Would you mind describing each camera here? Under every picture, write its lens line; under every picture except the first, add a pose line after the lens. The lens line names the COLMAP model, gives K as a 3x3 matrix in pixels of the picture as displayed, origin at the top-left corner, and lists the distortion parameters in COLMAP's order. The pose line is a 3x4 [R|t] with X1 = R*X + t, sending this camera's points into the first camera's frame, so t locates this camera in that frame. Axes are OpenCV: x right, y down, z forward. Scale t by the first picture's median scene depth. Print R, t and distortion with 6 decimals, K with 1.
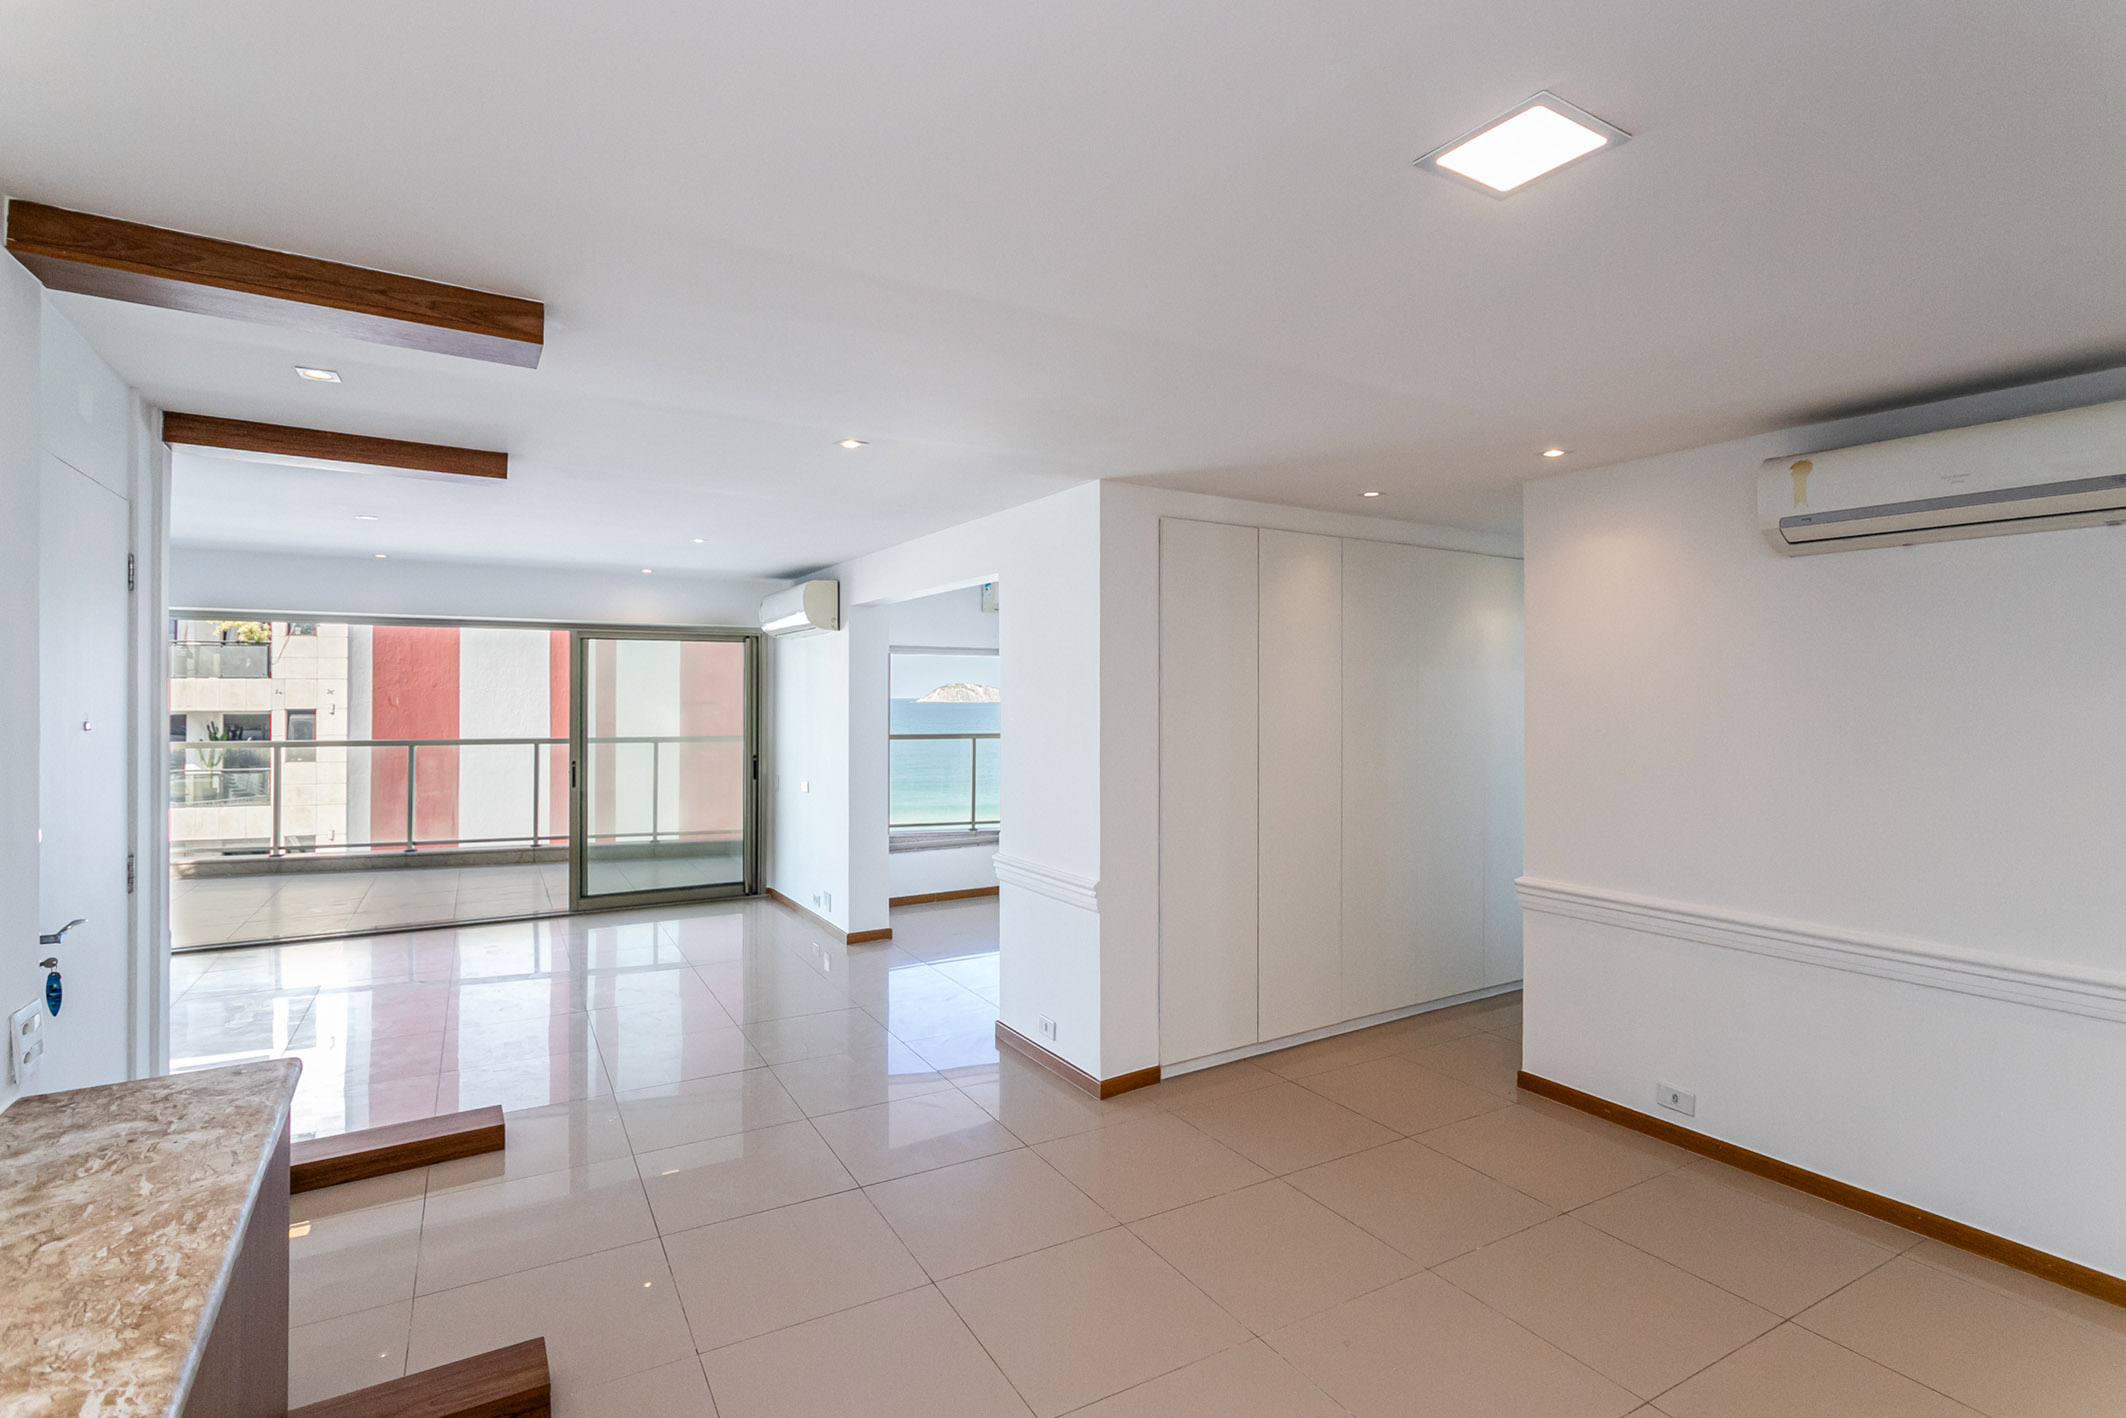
lens RADIAL K [[1021.3, 0, 1024.9], [0, 1021.3, 698.8], [0, 0, 1]] dist [0.002911, -0.000697]
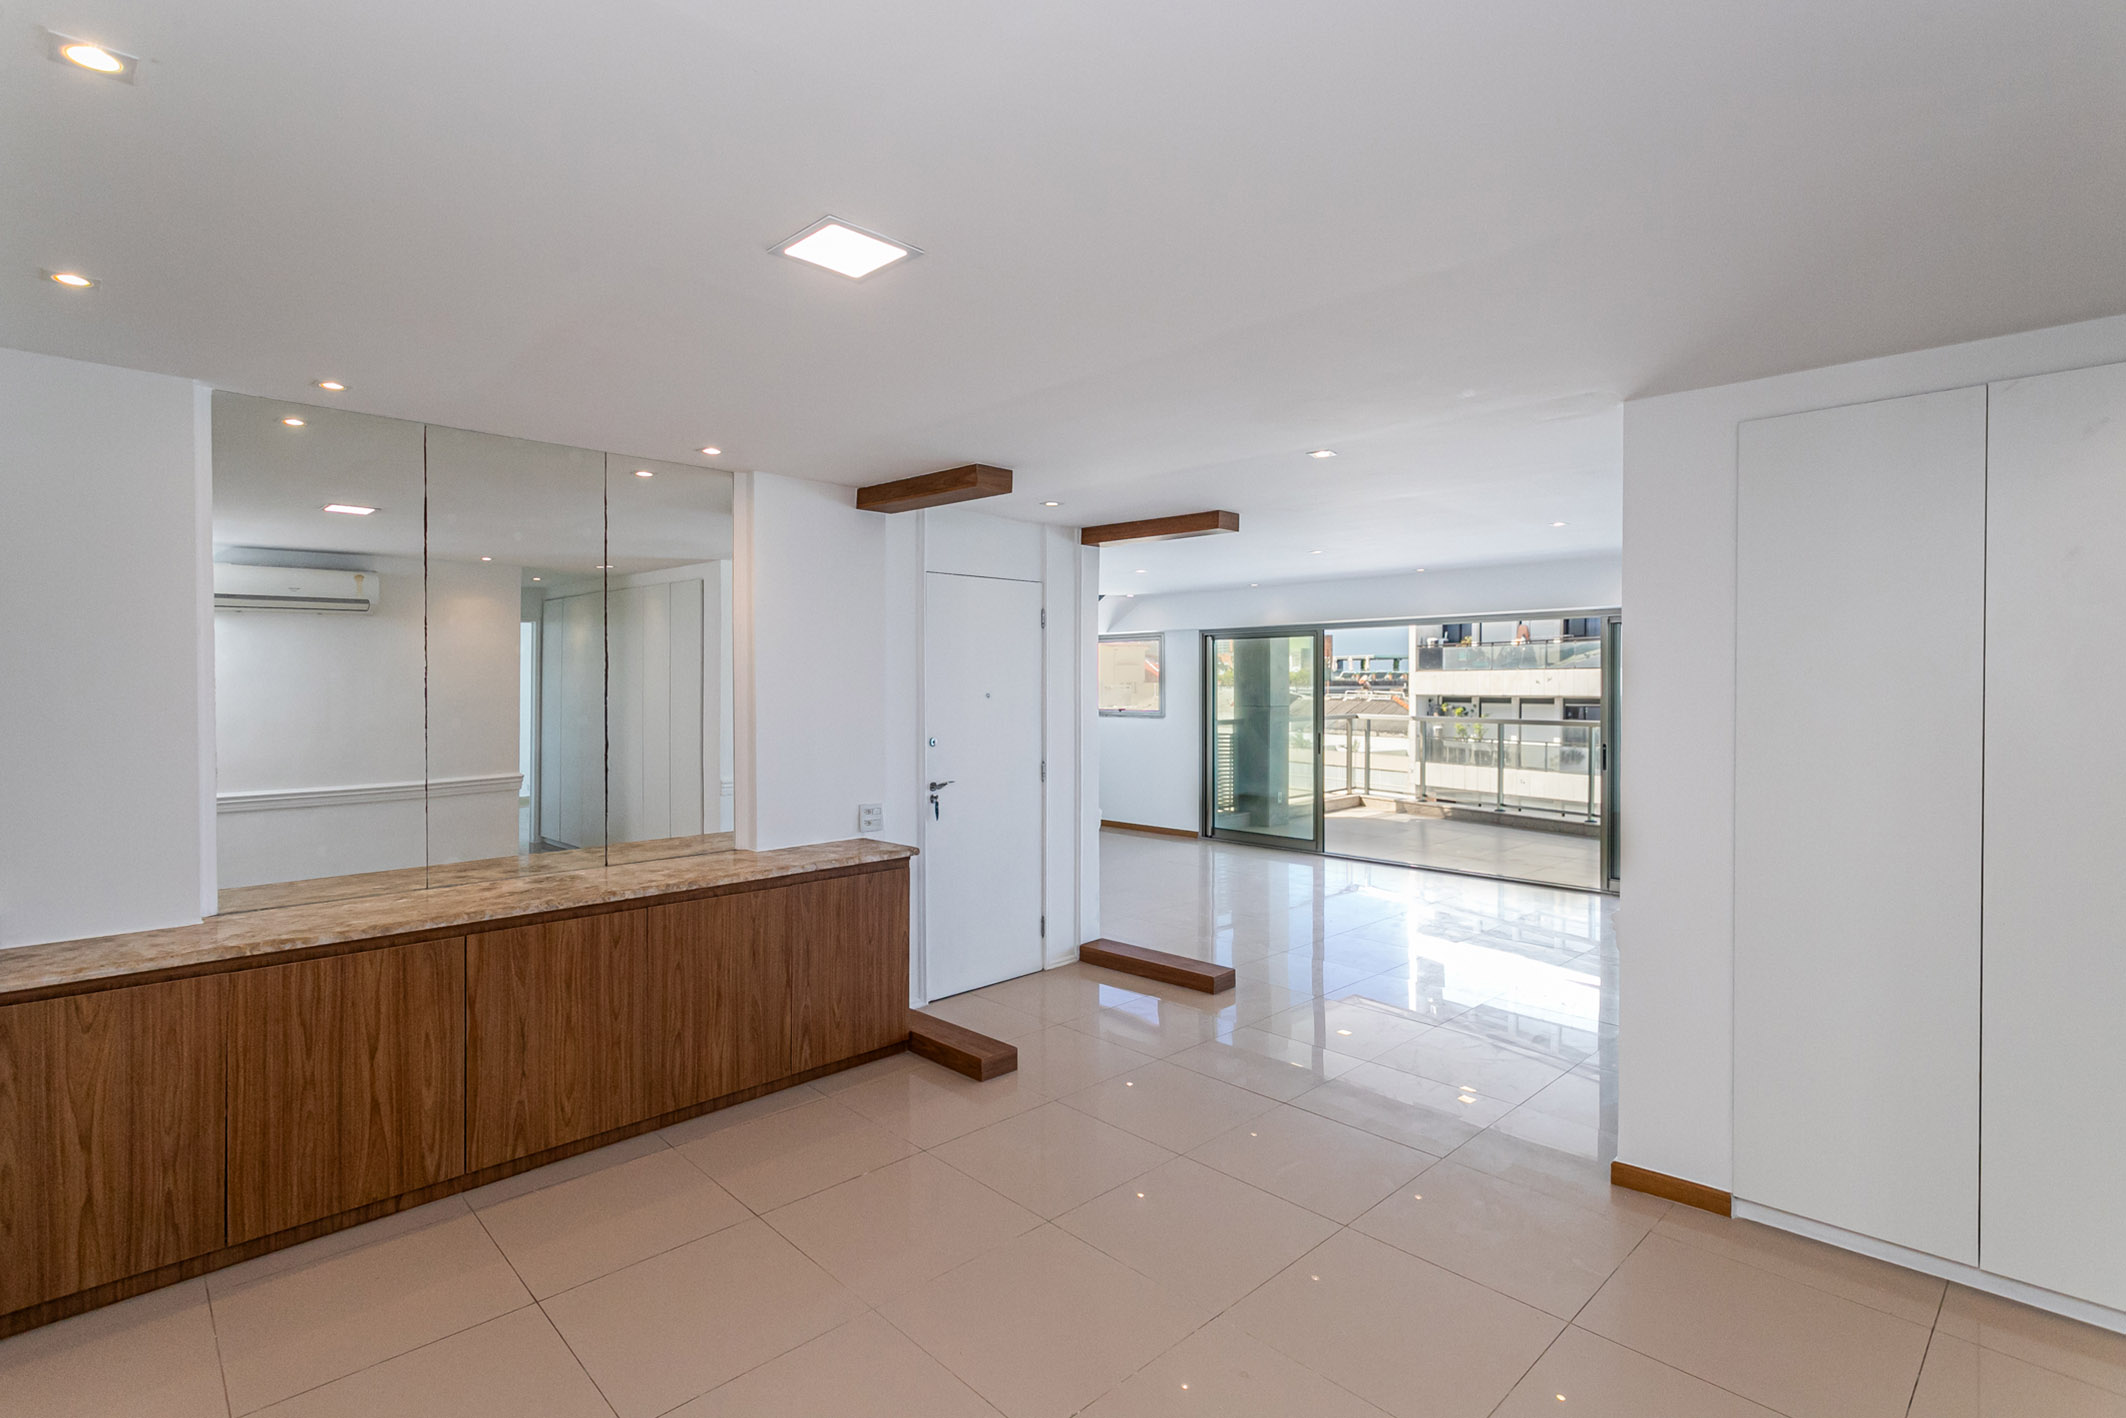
lens RADIAL K [[1021.3, 0, 1118.4], [0, 1021.3, 683.4], [0, 0, 1]] dist [0.002911, -0.000697]
pose [[0.277221, -0.002713, -0.960802, 0.717376], [-0.000862, 0.999995, -0.003072, 0.005594], [0.960806, 0.001680, 0.277217, 0.401286]]
